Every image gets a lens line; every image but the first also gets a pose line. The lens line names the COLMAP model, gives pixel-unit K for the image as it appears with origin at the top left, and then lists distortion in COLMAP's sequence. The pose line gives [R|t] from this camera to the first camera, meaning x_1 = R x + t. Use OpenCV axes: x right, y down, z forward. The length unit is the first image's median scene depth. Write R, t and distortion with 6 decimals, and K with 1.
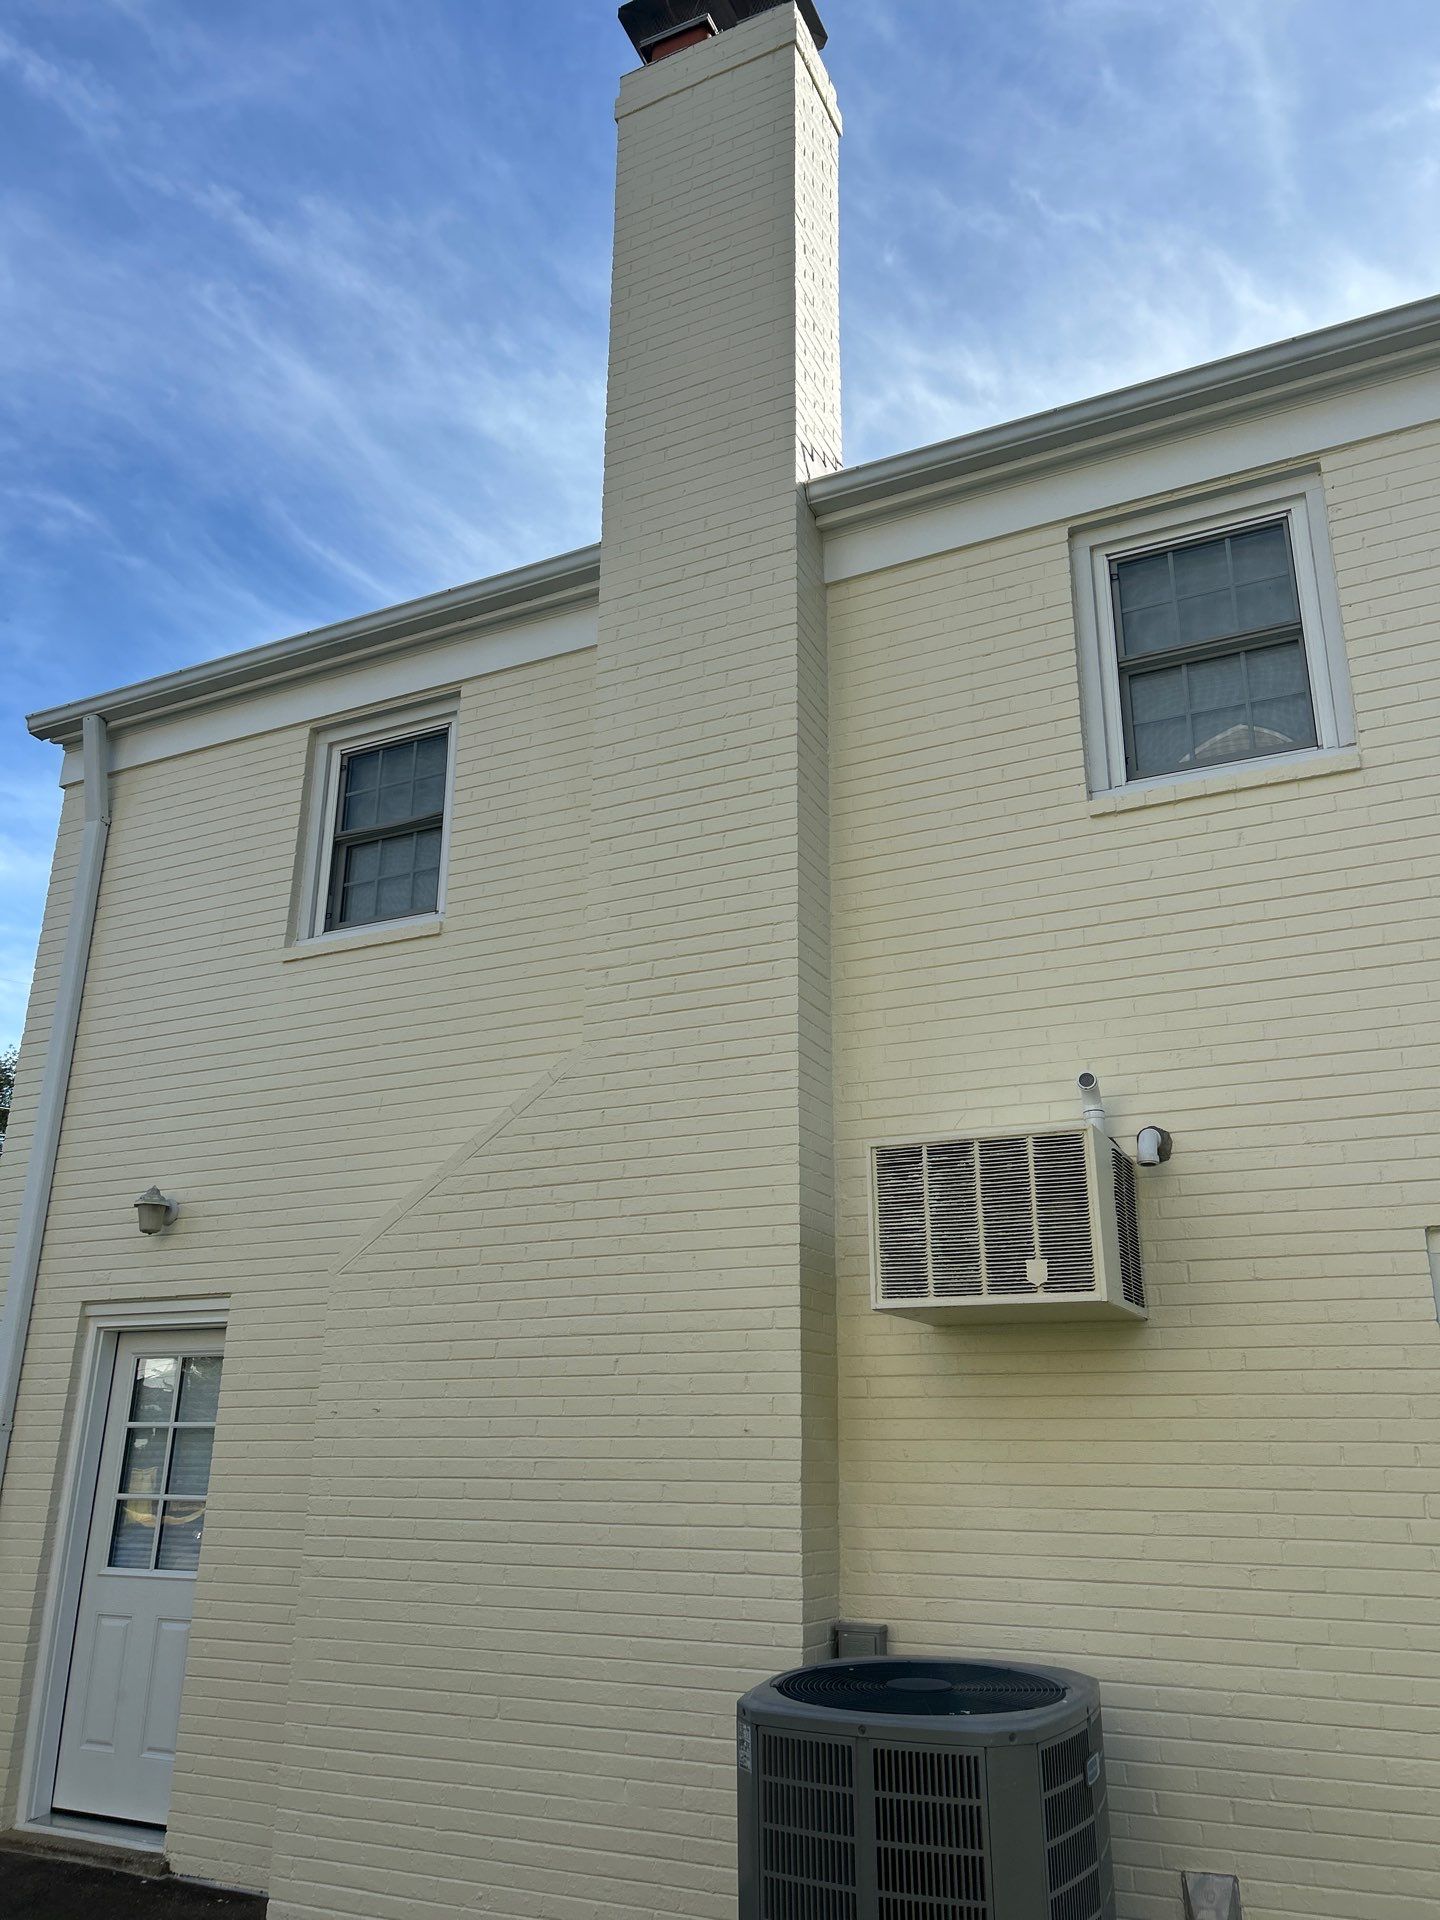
lens RADIAL K [[1450.7, 0, 723.7], [0, 1450.7, 973.3], [0, 0, 1]] dist [0.057218, -0.061904]
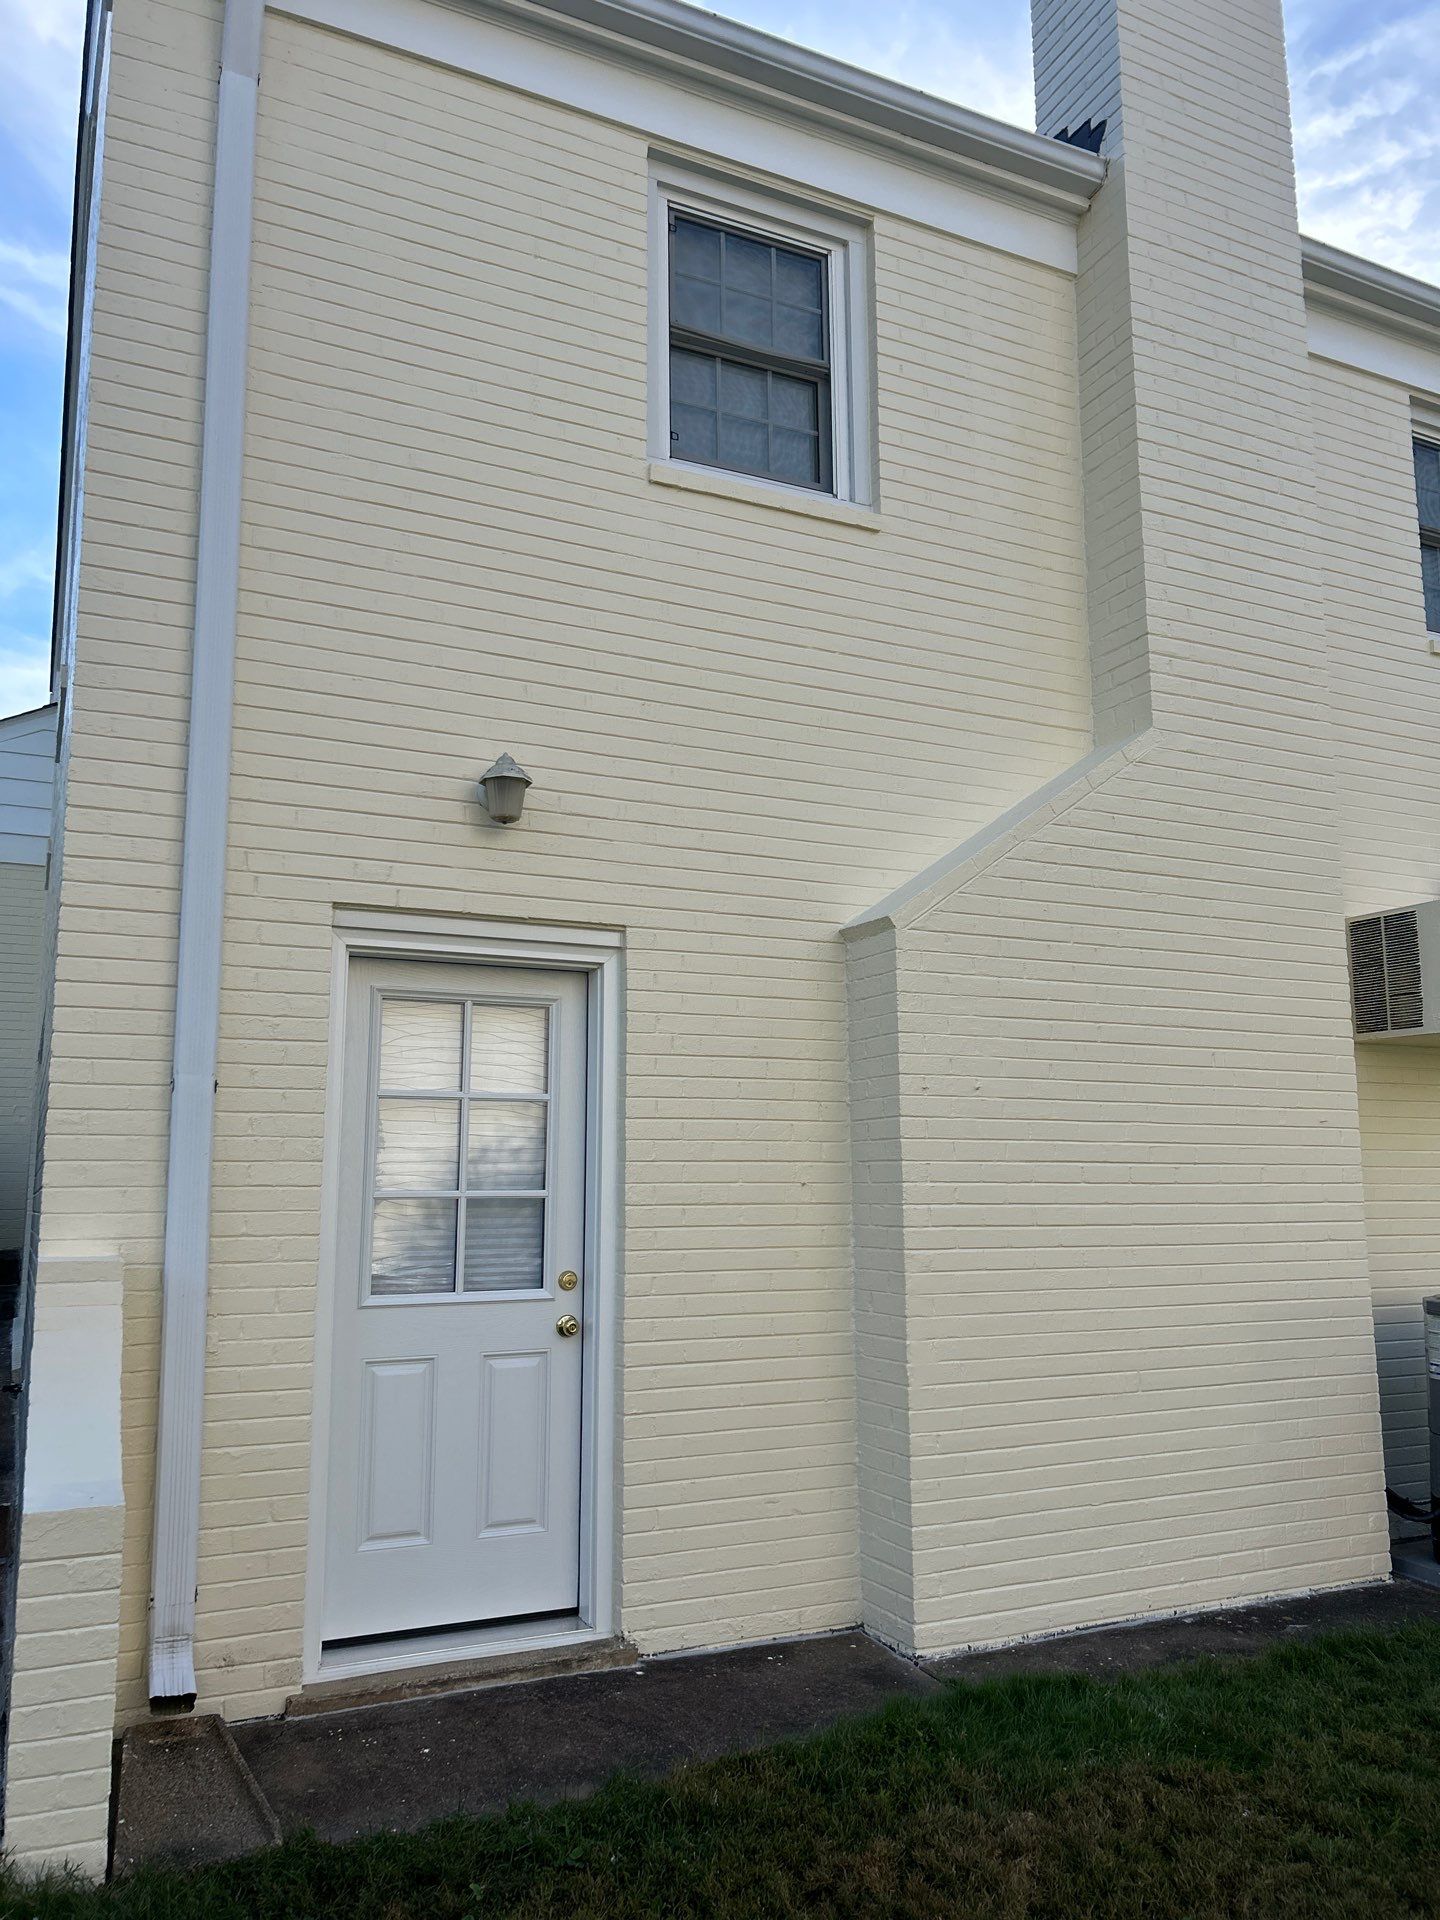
lens RADIAL K [[1450.7, 0, 717.6], [0, 1450.7, 977.5], [0, 0, 1]] dist [0.057218, -0.061904]
pose [[0.615330, 0.102111, 0.781628, -0.918125], [-0.241774, 0.968230, 0.063846, 0.195549], [-0.750276, -0.228263, 0.620469, 0.535770]]
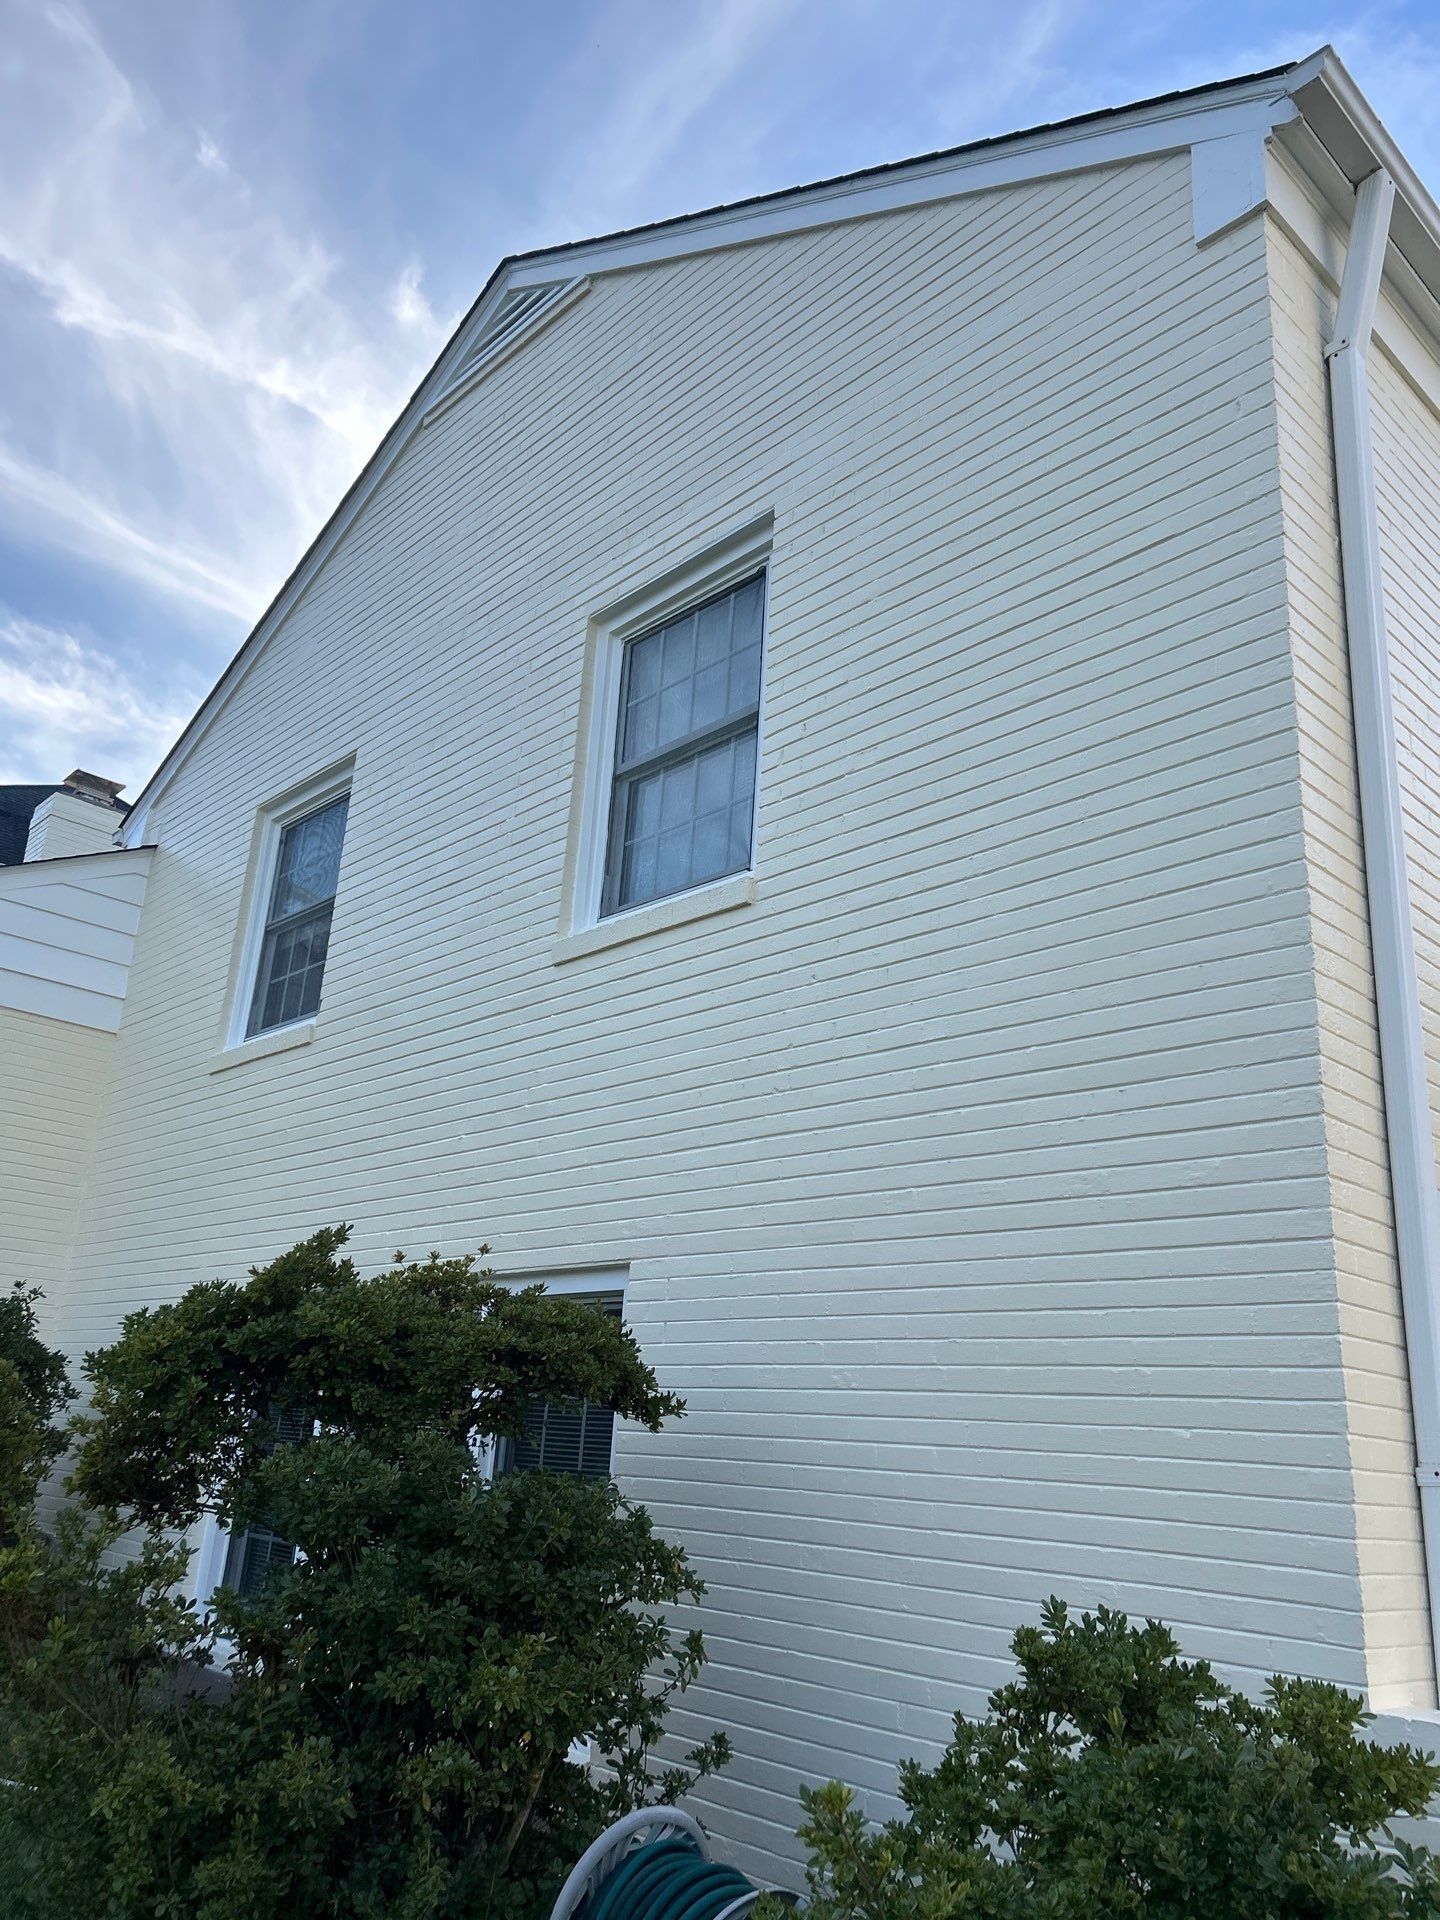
lens RADIAL K [[1450.7, 0, 715.3], [0, 1450.7, 976.2], [0, 0, 1]] dist [0.057218, -0.061904]
pose [[0.346300, 0.303951, 0.887519, -1.167176], [-0.359741, 0.916761, -0.173599, 0.361312], [-0.866408, -0.259160, 0.426818, 1.153818]]
